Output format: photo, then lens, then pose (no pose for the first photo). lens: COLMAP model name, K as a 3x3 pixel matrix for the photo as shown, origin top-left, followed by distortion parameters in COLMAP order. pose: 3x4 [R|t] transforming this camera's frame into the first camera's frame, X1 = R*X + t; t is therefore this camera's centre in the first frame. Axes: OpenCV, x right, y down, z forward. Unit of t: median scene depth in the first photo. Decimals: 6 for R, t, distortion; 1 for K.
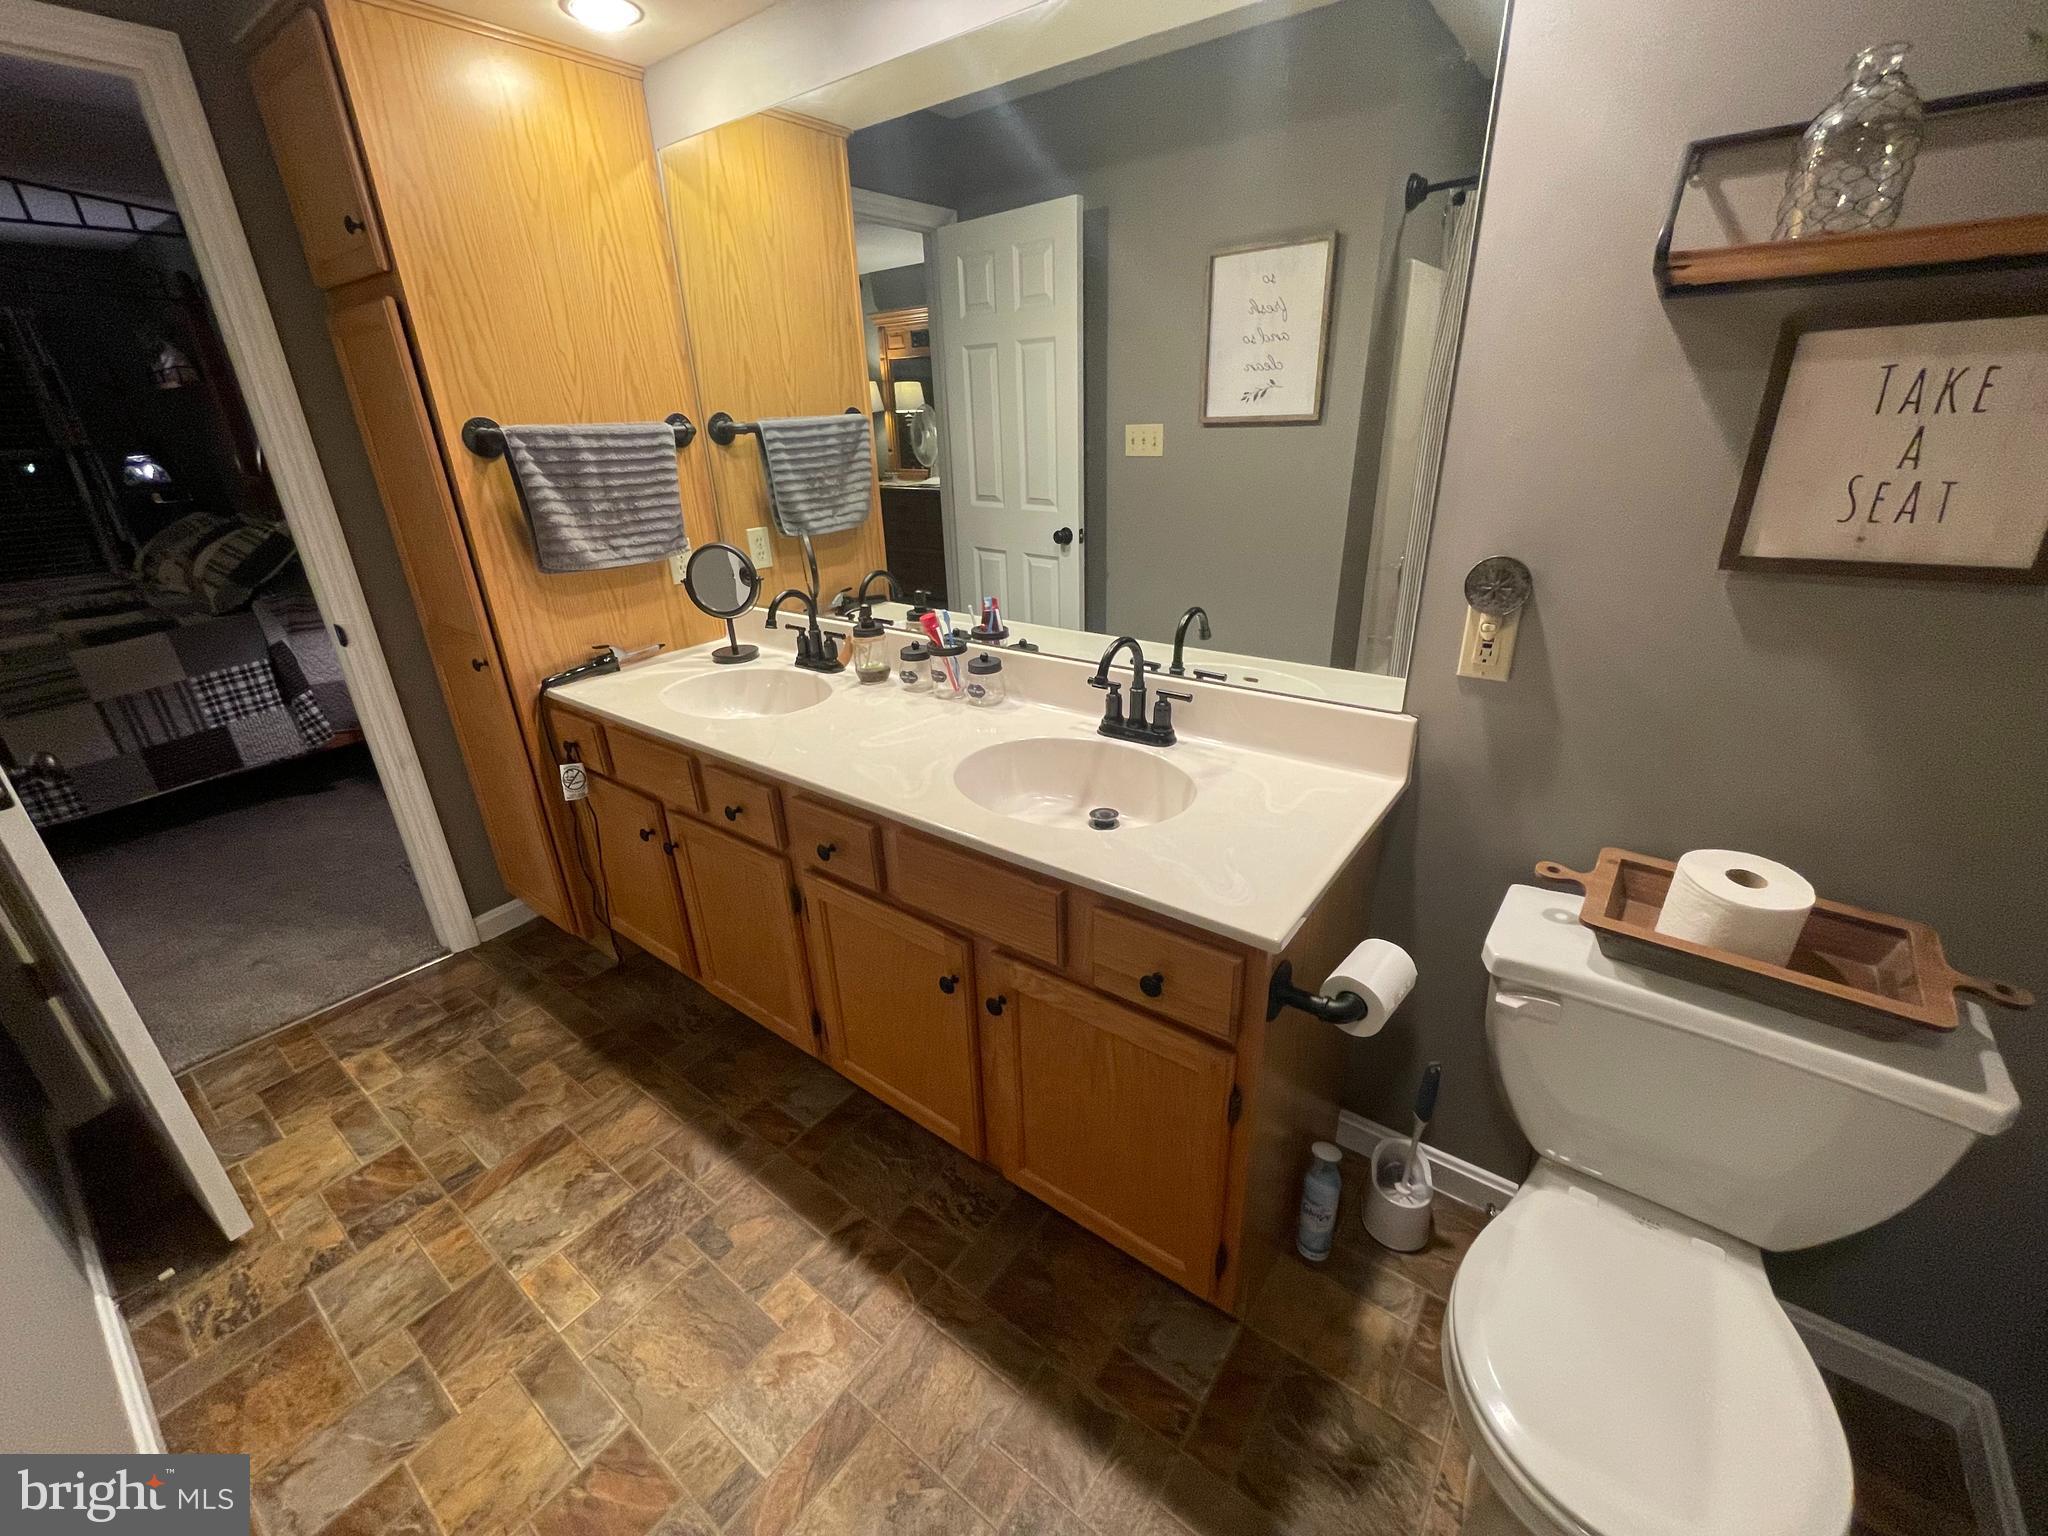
lens RADIAL K [[844.1, 0, 1040.0], [0, 844.1, 770.8], [0, 0, 1]] dist [-0.004233, -0.000521]
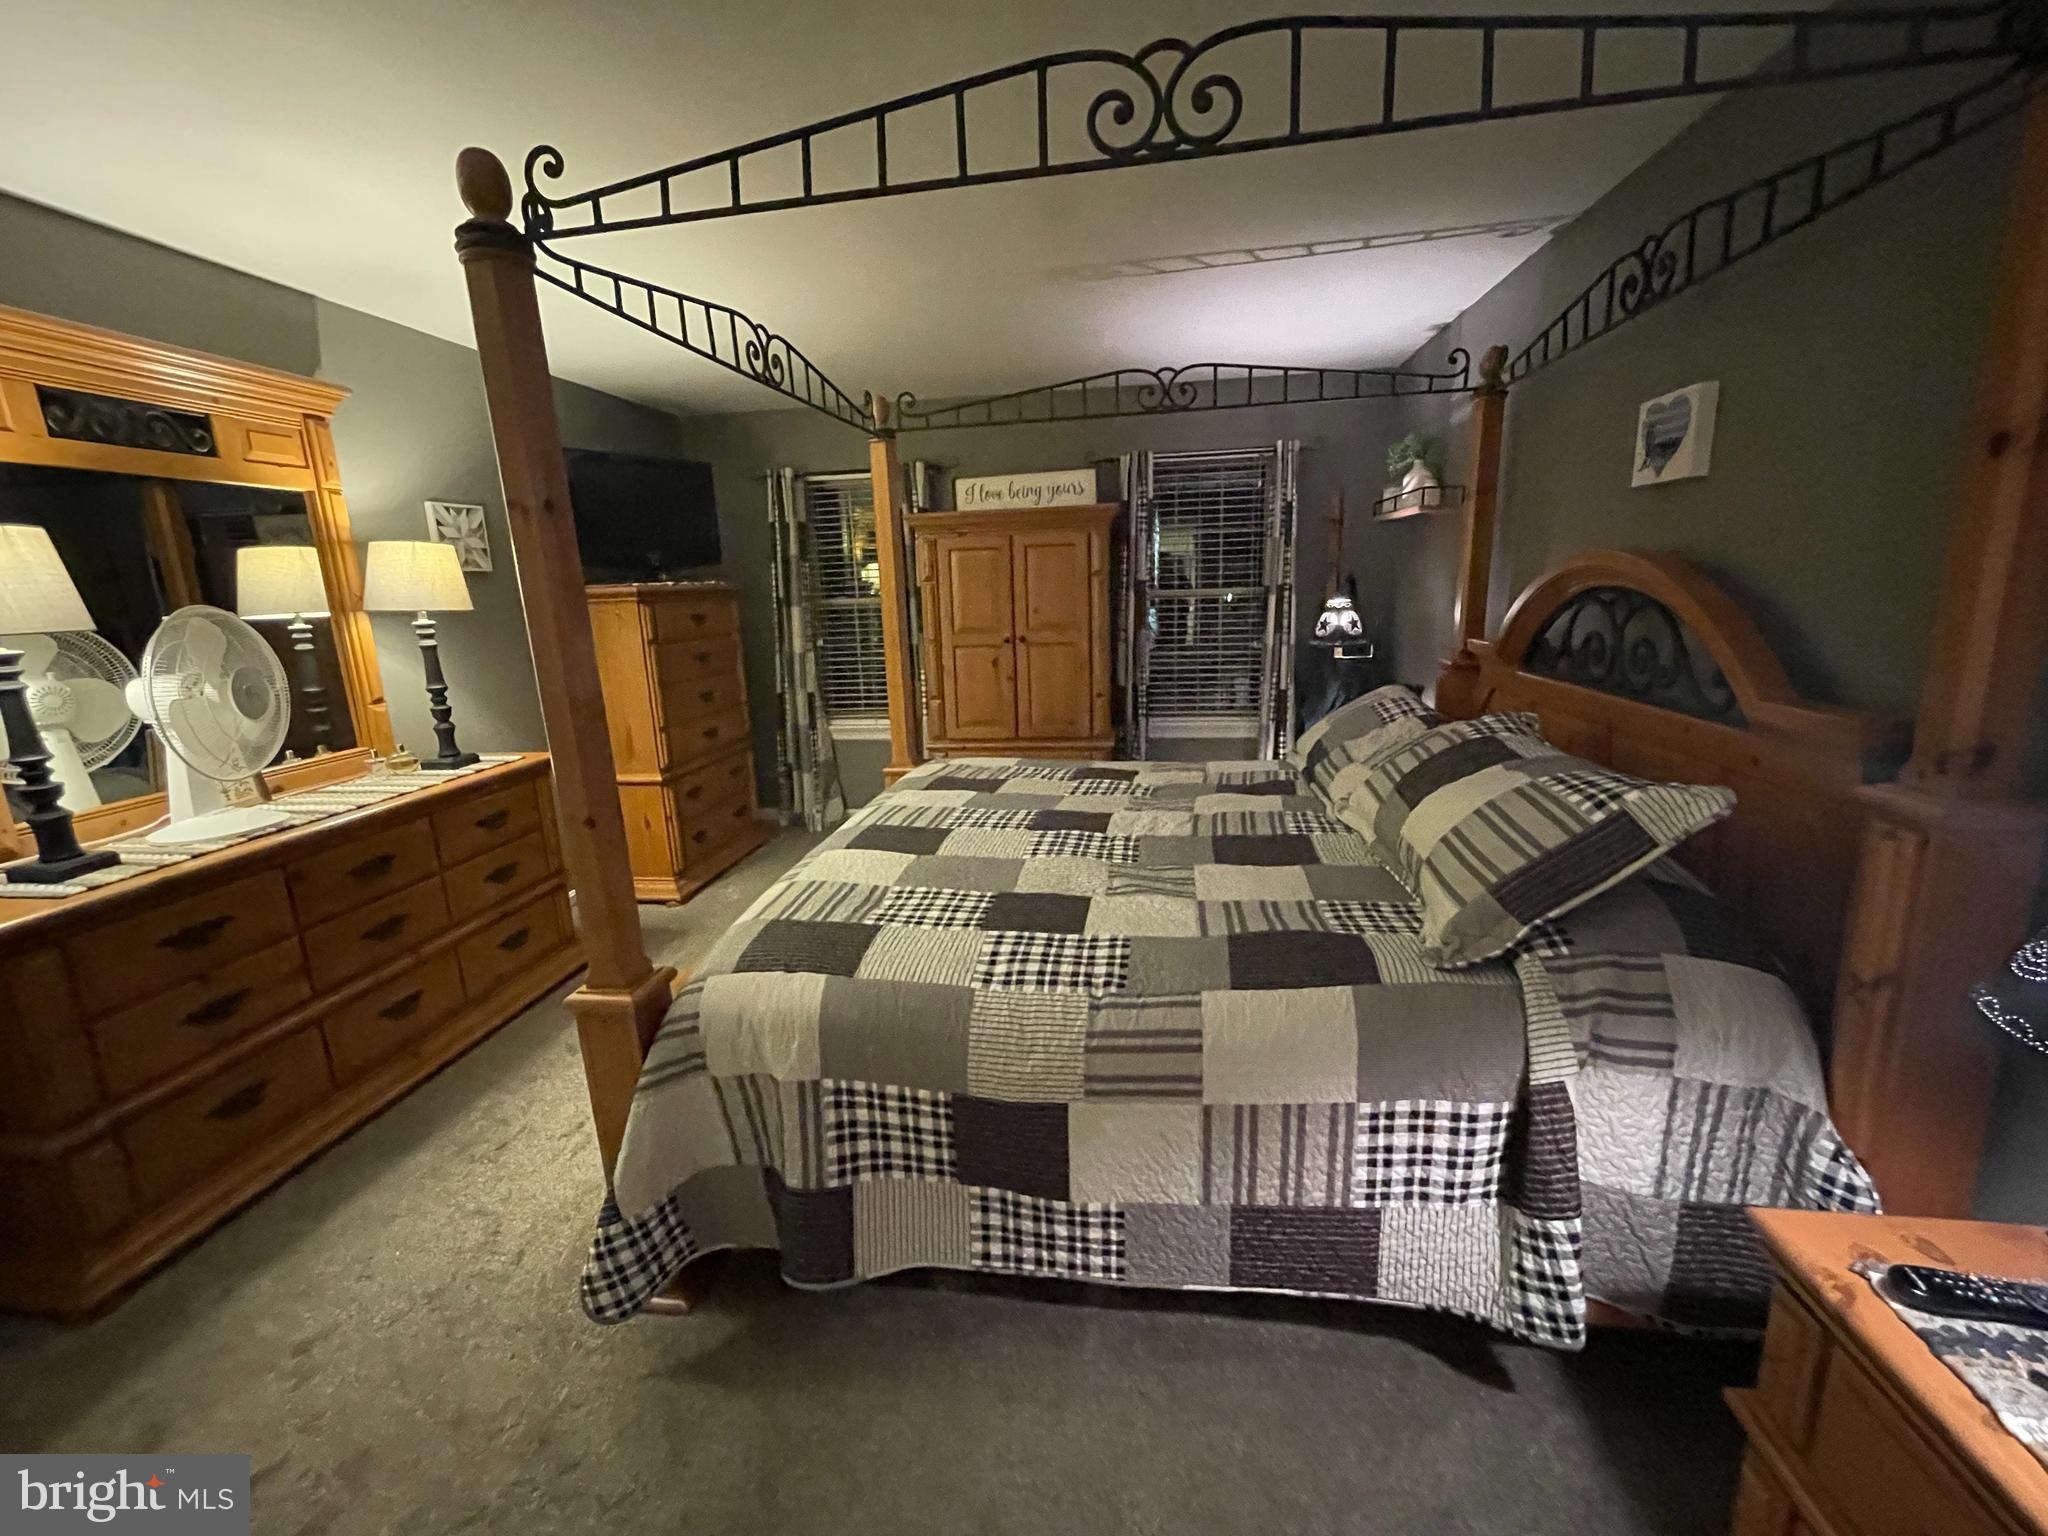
lens RADIAL K [[844.1, 0, 1040.0], [0, 844.1, 770.8], [0, 0, 1]] dist [-0.004233, -0.000521]
pose [[0.496286, 0.206982, -0.843124, -0.744176], [-0.326853, 0.944253, 0.039414, -0.237896], [0.804281, 0.256018, 0.536272, 0.565697]]
